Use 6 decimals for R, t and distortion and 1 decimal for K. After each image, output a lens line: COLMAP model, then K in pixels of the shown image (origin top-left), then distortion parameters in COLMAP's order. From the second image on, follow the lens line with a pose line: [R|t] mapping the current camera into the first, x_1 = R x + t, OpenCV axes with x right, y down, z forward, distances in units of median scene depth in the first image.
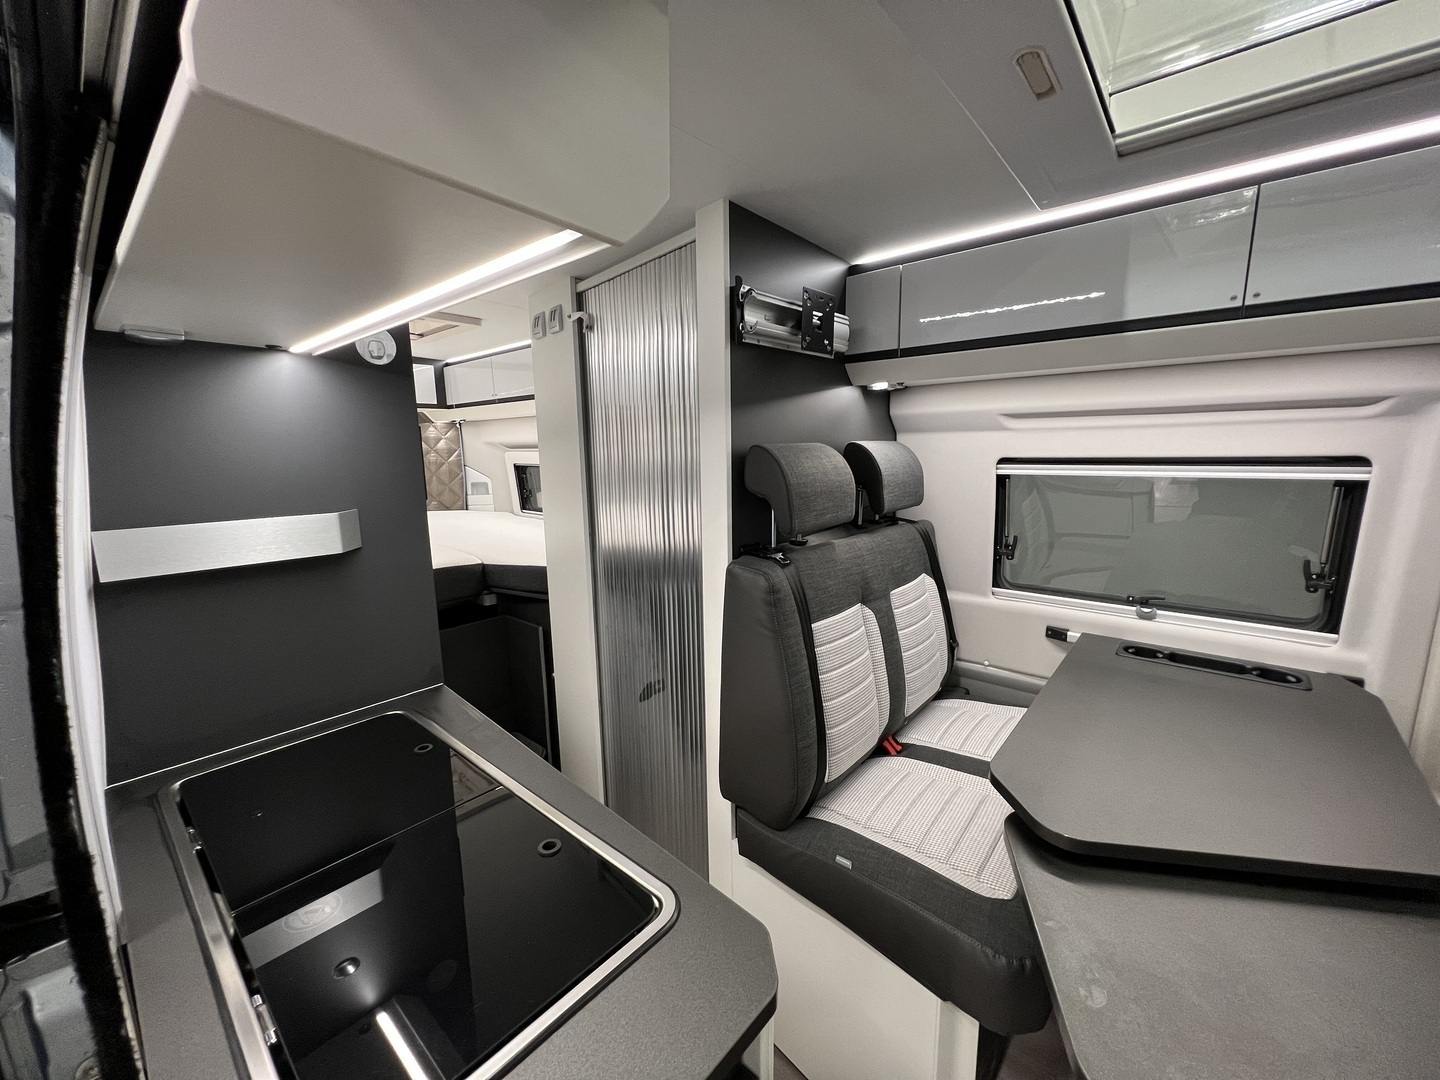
lens RADIAL K [[573.9, 0, 718.9], [0, 573.9, 543.2], [0, 0, 1]] dist [-0.000851, -0.000246]
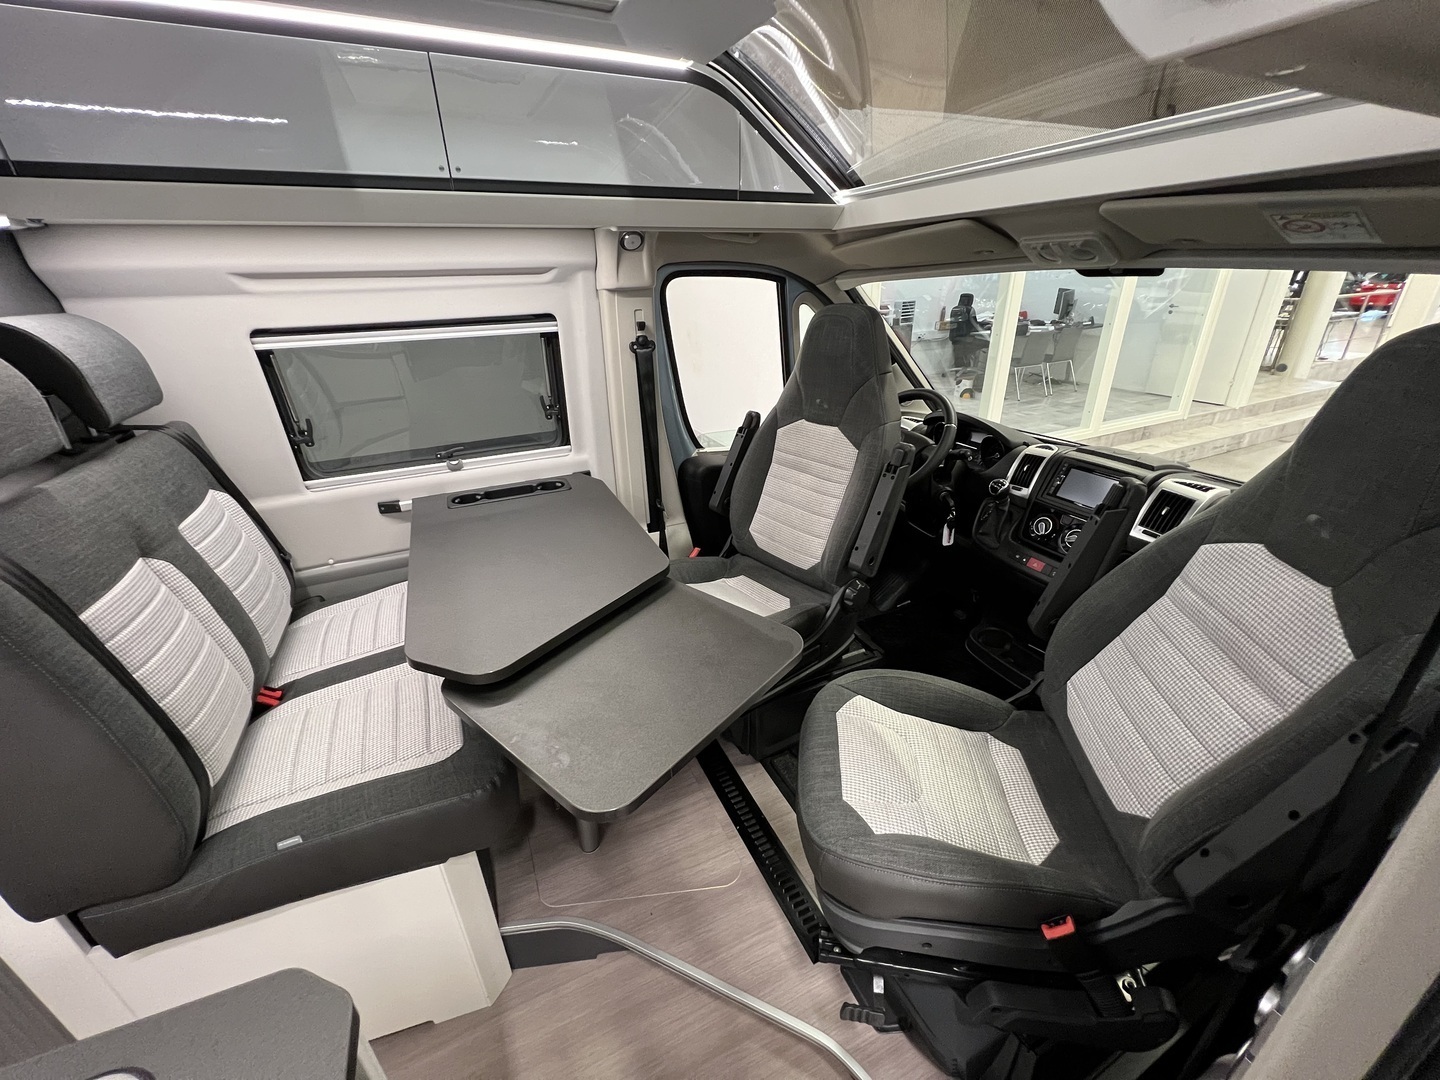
lens RADIAL K [[573.9, 0, 718.9], [0, 573.9, 543.2], [0, 0, 1]] dist [-0.000851, -0.000246]
pose [[0.403133, -0.378548, 0.833178, -0.052014], [0.170647, 0.925563, 0.337955, -0.030533], [-0.899090, 0.005939, 0.437723, 0.031952]]
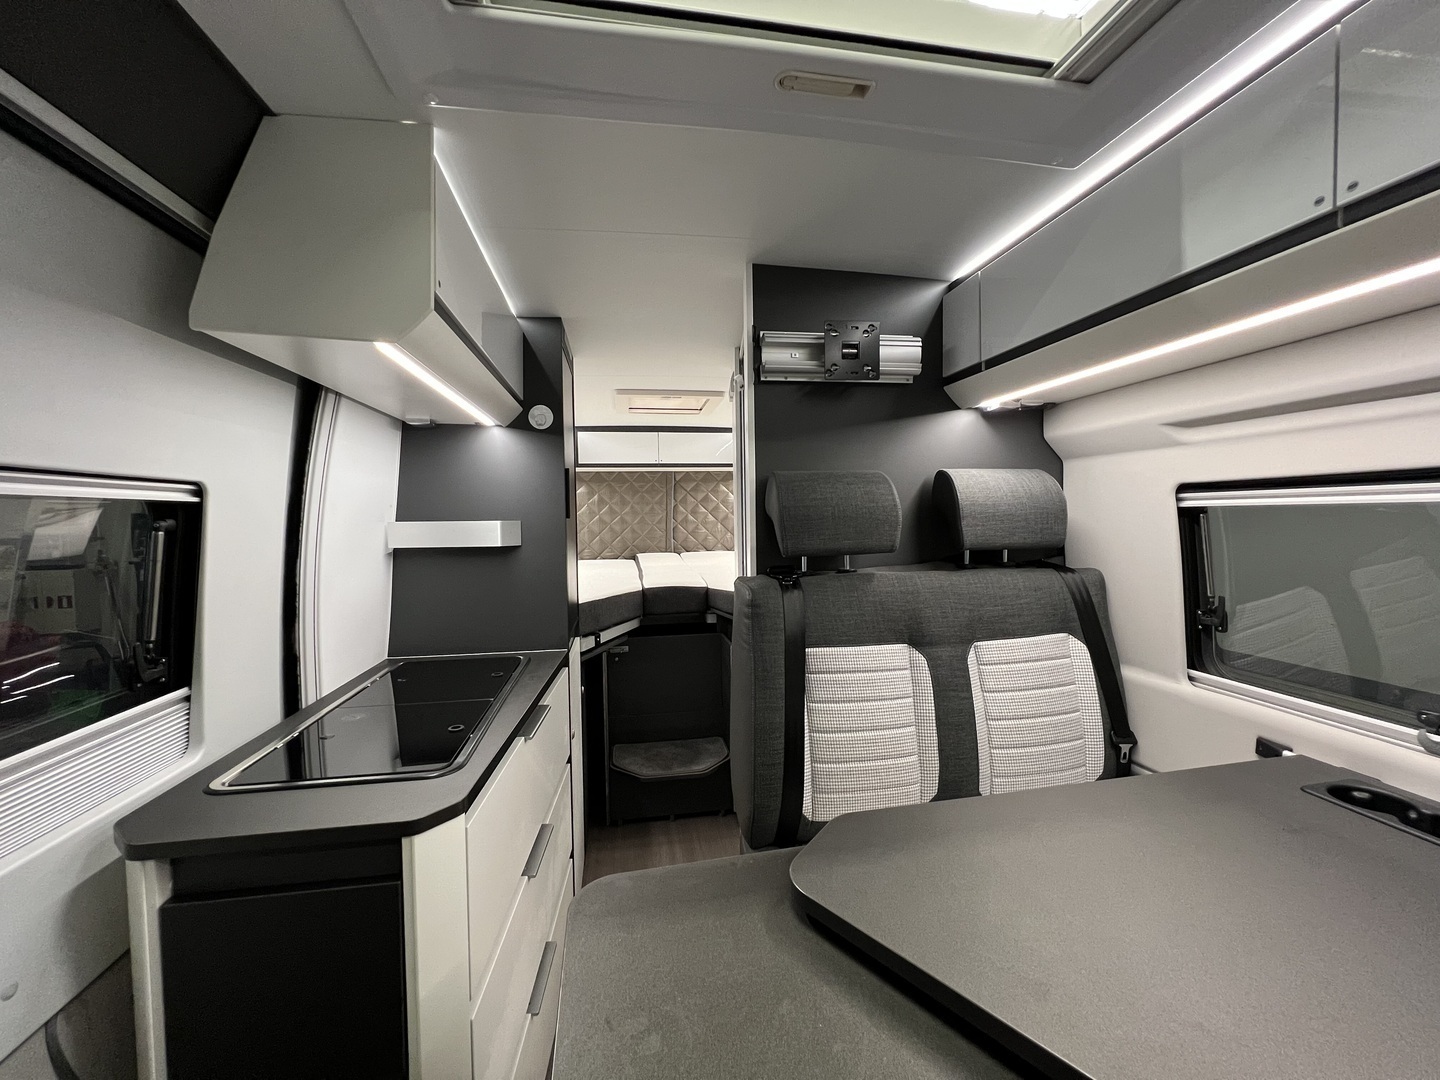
lens RADIAL K [[573.9, 0, 718.9], [0, 573.9, 543.2], [0, 0, 1]] dist [-0.000851, -0.000246]
pose [[0.773975, 0.035670, -0.632211, 0.555691], [-0.103994, 0.992016, -0.071343, 0.040401], [0.624618, 0.120963, 0.771505, 0.103583]]
